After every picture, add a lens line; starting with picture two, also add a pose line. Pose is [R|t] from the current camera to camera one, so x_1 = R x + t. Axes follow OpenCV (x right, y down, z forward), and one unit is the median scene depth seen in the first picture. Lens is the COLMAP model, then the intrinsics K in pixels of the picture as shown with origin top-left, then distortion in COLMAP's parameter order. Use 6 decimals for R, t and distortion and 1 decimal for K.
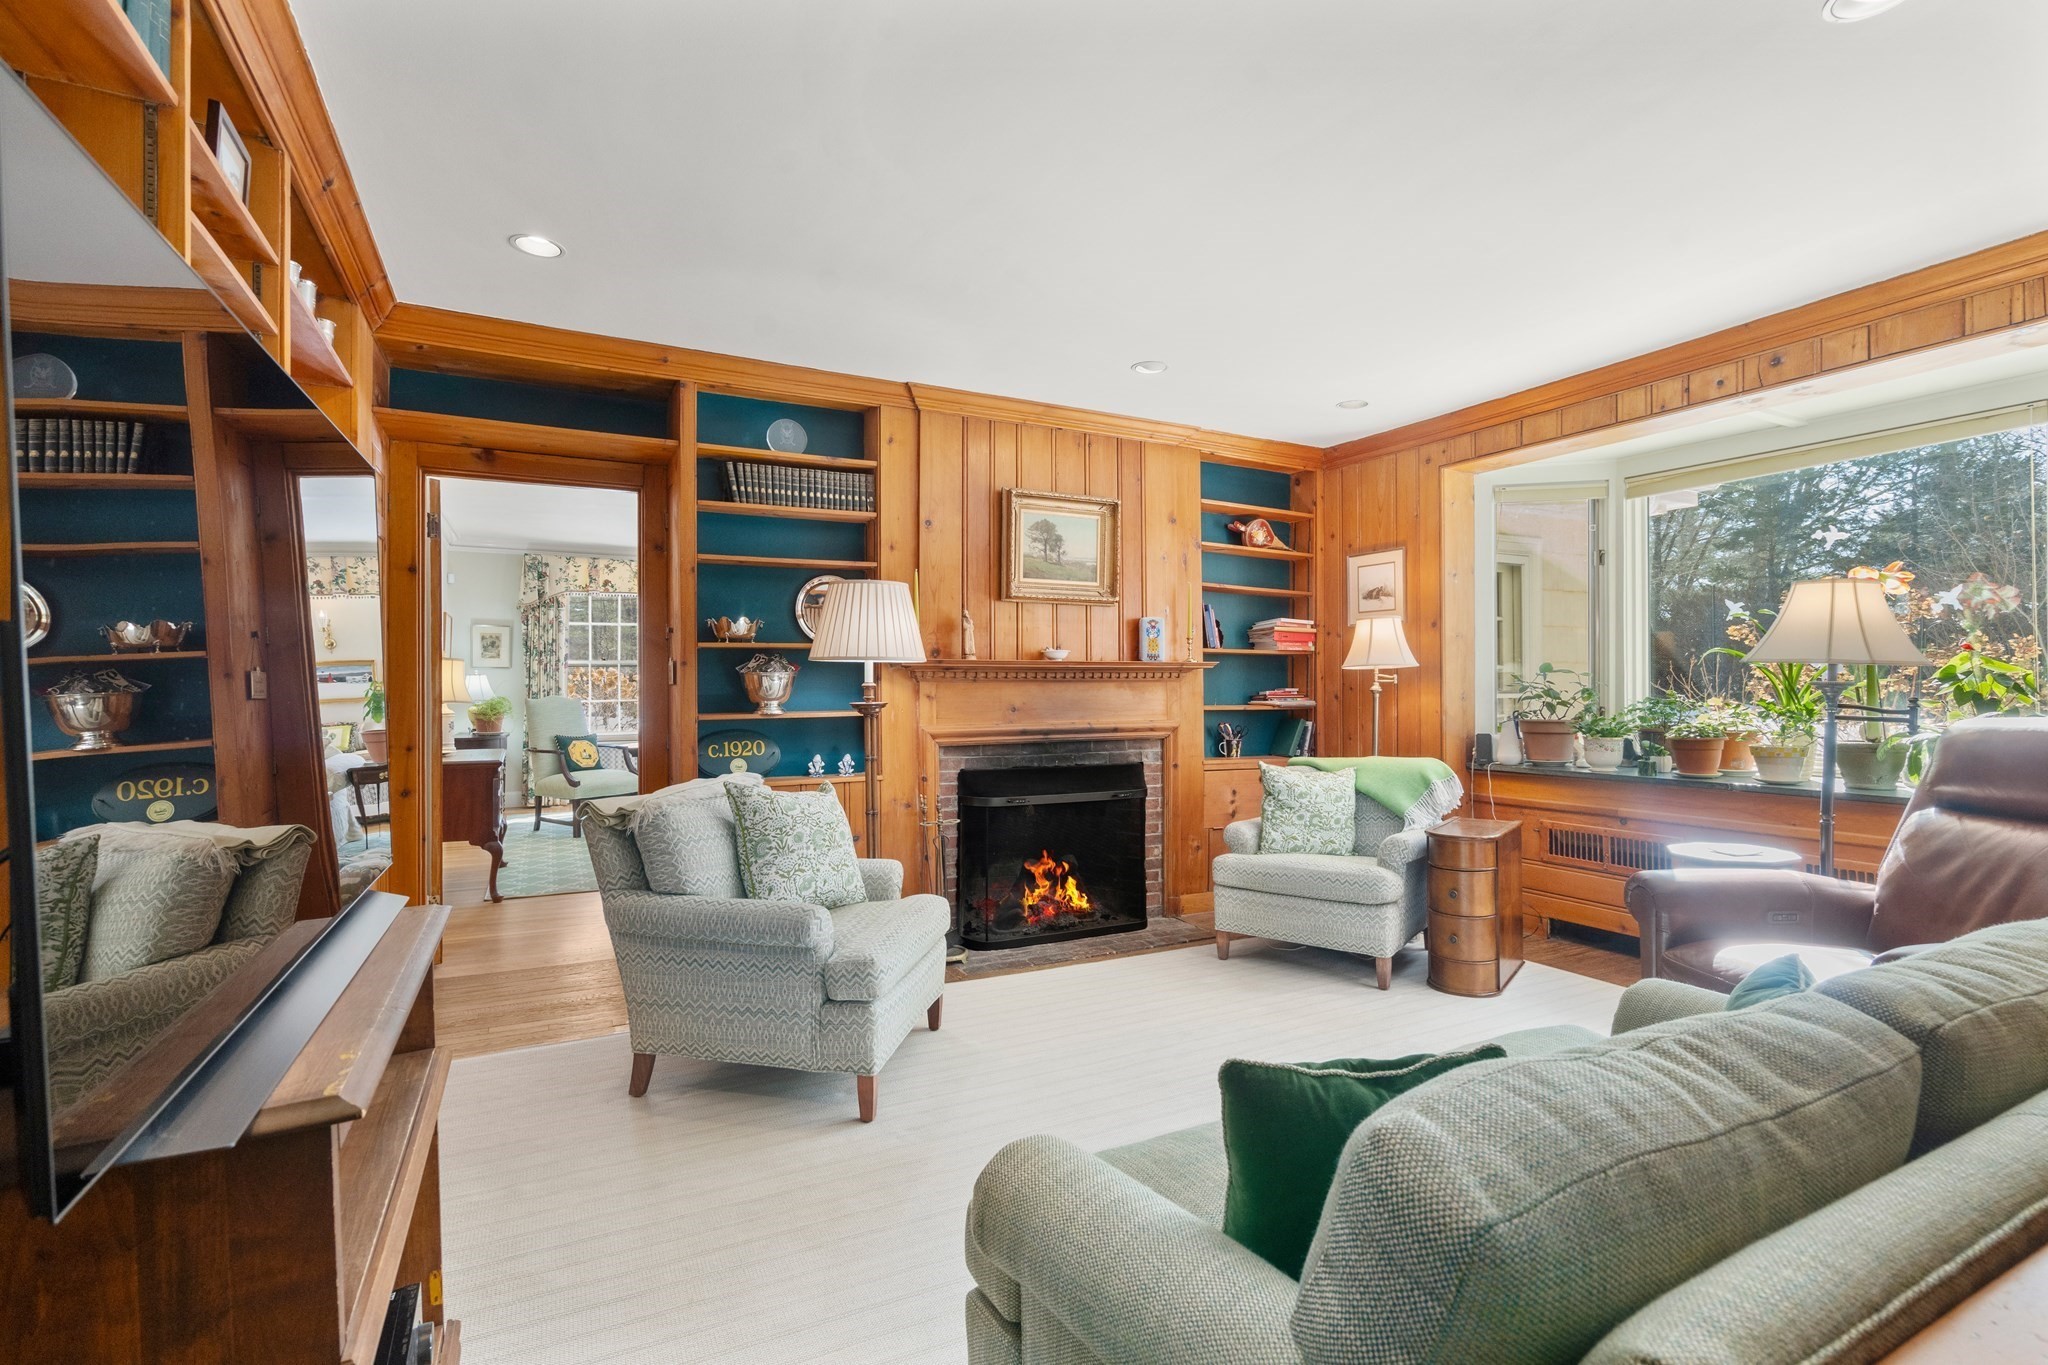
lens RADIAL K [[956.3, 0, 1024.0], [0, 956.3, 682.5], [0, 0, 1]] dist [-0.000346, 0.000288]
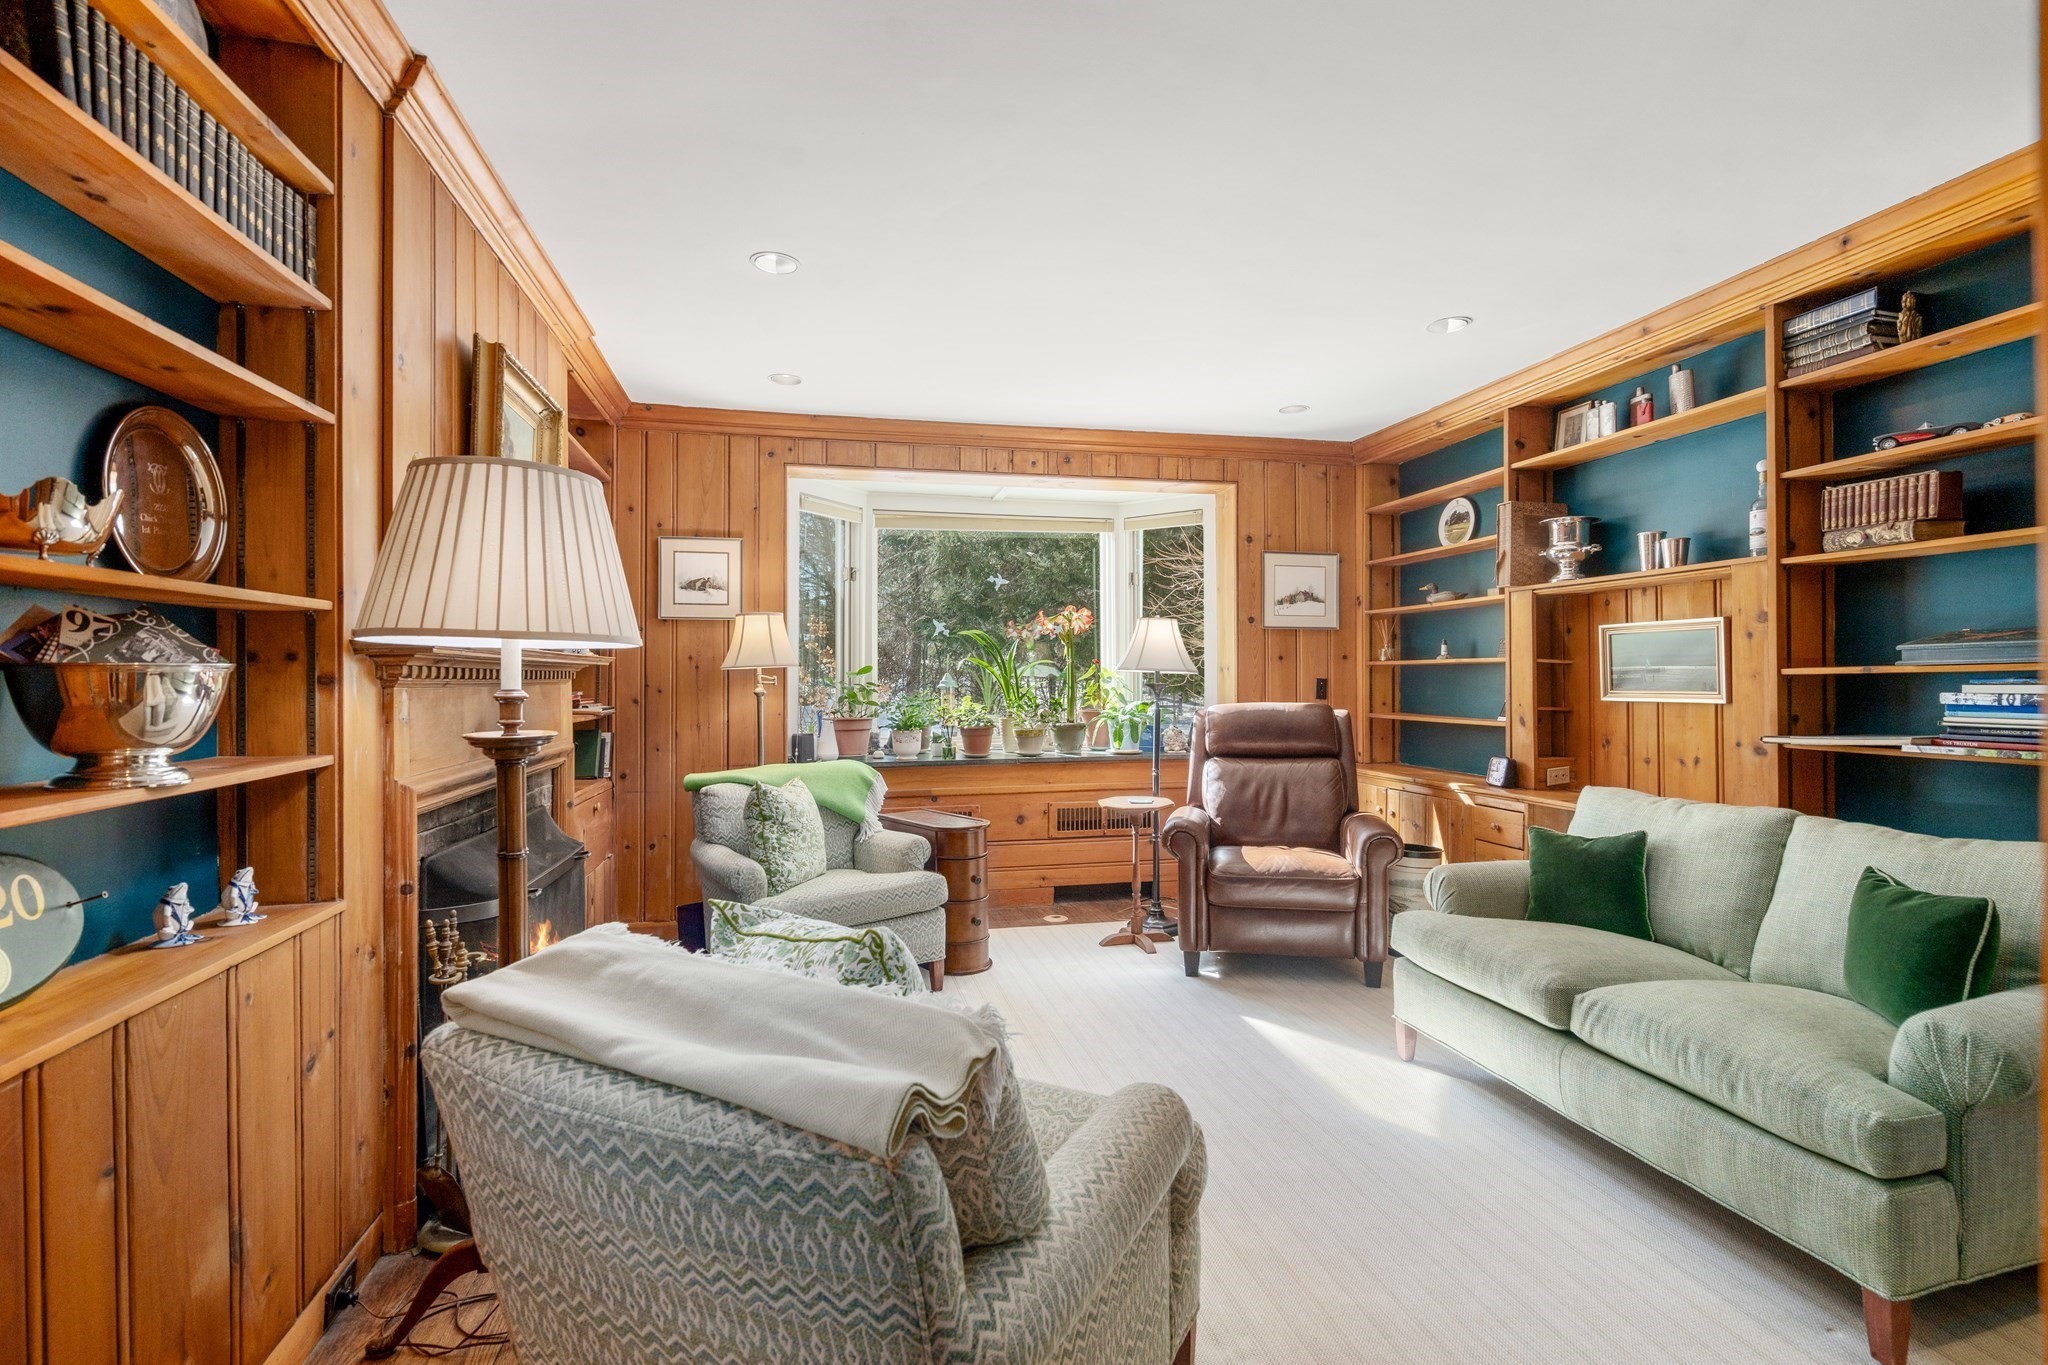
lens RADIAL K [[956.3, 0, 1024.0], [0, 956.3, 682.5], [0, 0, 1]] dist [-0.000346, 0.000288]
pose [[0.246770, -0.003235, 0.969069, -0.498642], [-0.002699, 0.999988, 0.004026, -0.007103], [-0.969070, -0.003609, 0.246758, 0.574340]]
